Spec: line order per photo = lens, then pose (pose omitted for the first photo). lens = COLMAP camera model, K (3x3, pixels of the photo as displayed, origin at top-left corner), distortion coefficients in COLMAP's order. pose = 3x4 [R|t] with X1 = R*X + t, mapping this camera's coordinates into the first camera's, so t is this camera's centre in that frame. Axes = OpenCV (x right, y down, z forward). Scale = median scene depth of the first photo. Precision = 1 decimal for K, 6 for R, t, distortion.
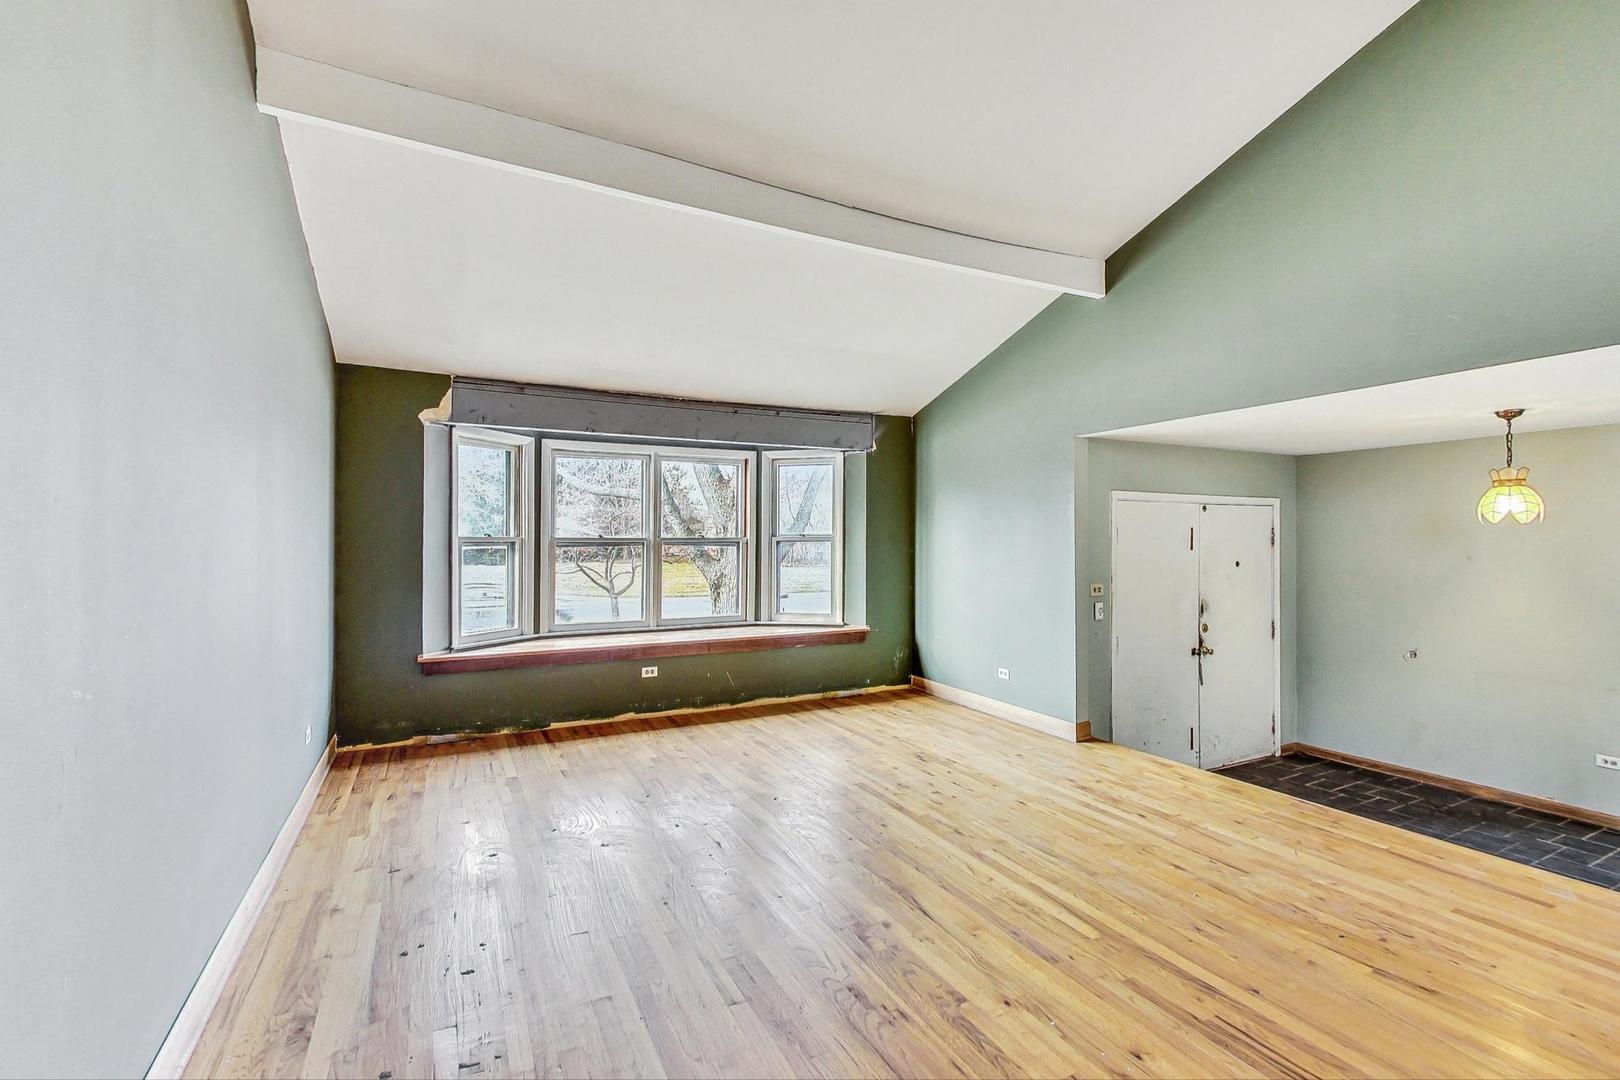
lens RADIAL K [[721.8, 0, 810.0], [0, 721.8, 540.0], [0, 0, 1]] dist [0.002955, 0.000646]
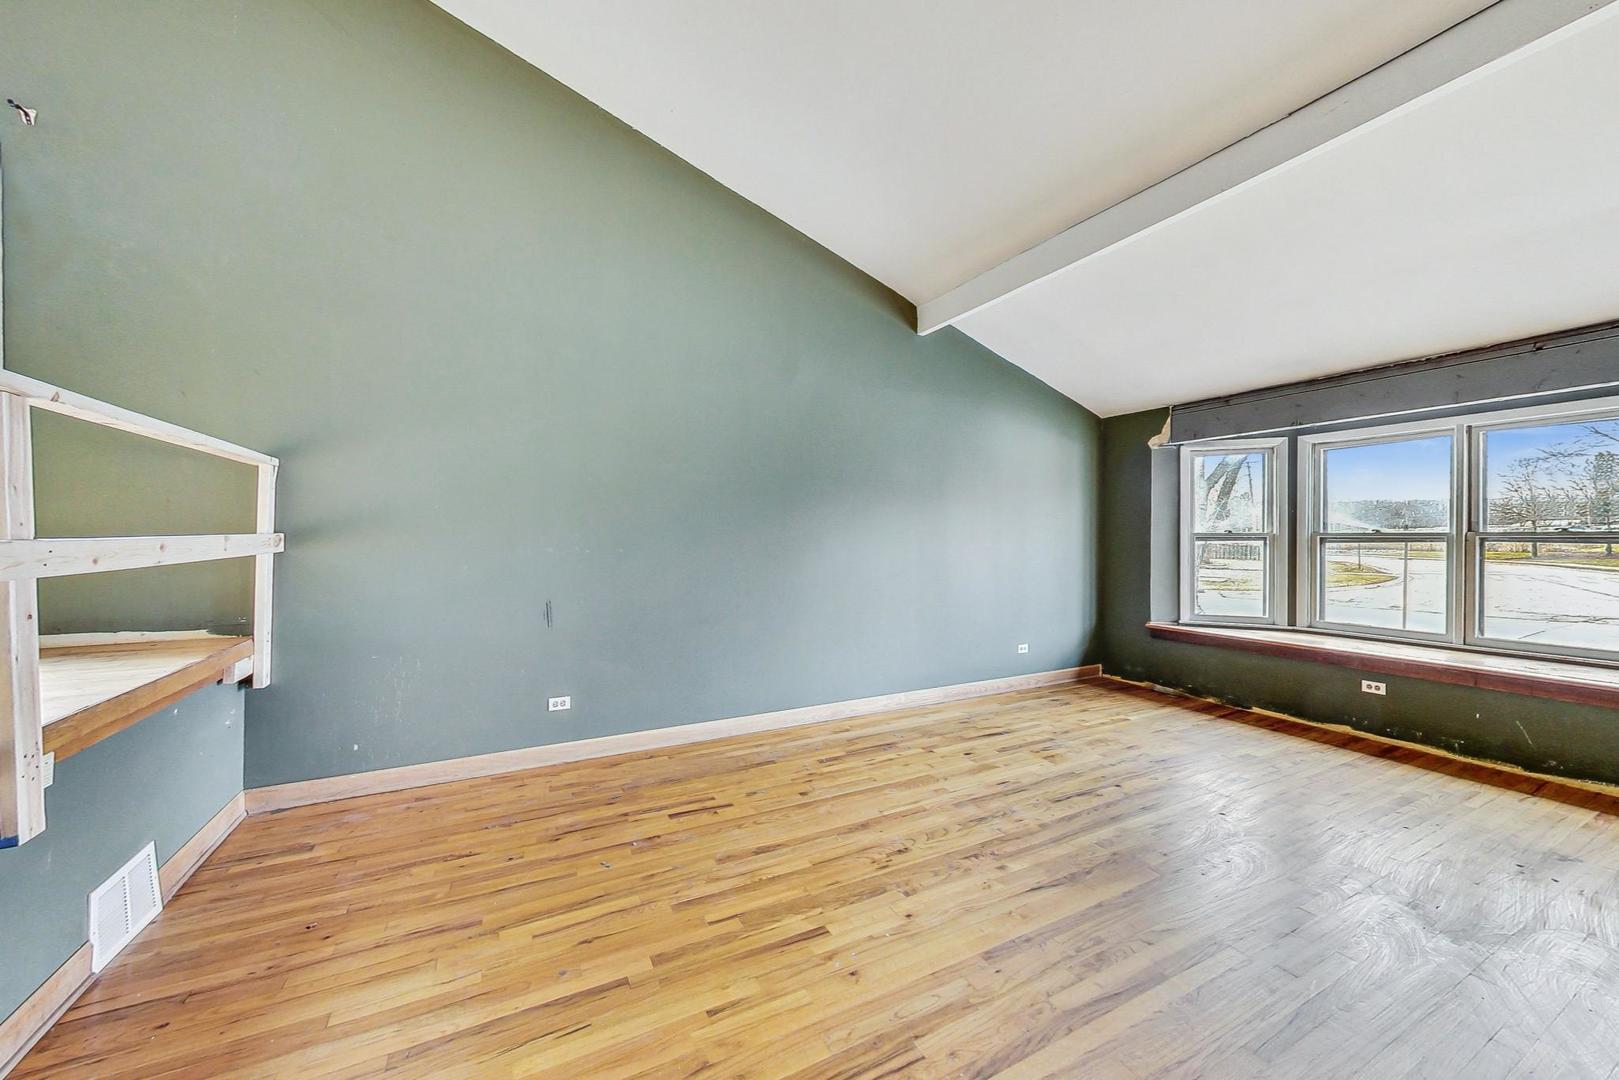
lens RADIAL K [[595.4, 0, 809.5], [0, 595.4, 540.0], [0, 0, 1]] dist [-0.000850, -0.000085]
pose [[0.004886, 0.005786, -0.999971, 0.573025], [0.001721, 0.999982, 0.005795, 0.000350], [0.999987, -0.001749, 0.004876, 0.374932]]
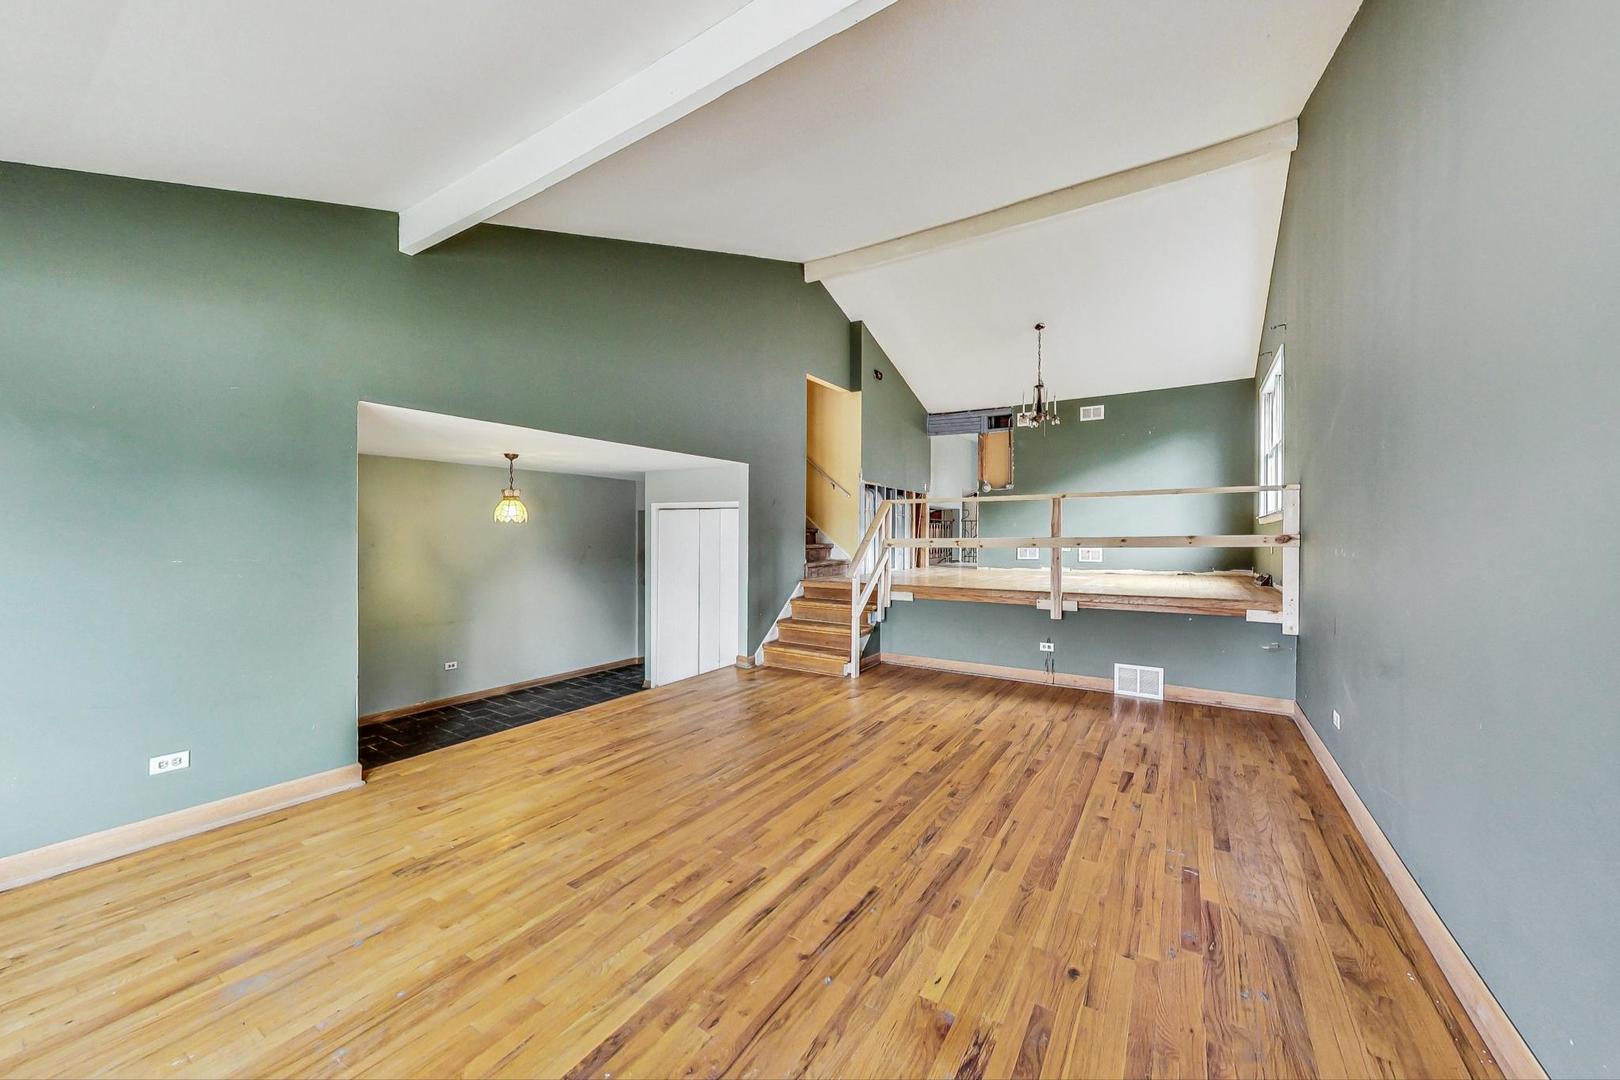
lens RADIAL K [[589.6, 0, 810.0], [0, 589.6, 540.0], [0, 0, 1]] dist [0.000217, 0.000020]
pose [[-0.507220, -0.010026, 0.861758, -0.453397], [-0.005808, 0.999949, 0.008216, 0.001253], [-0.861797, -0.000838, -0.507253, 0.932986]]
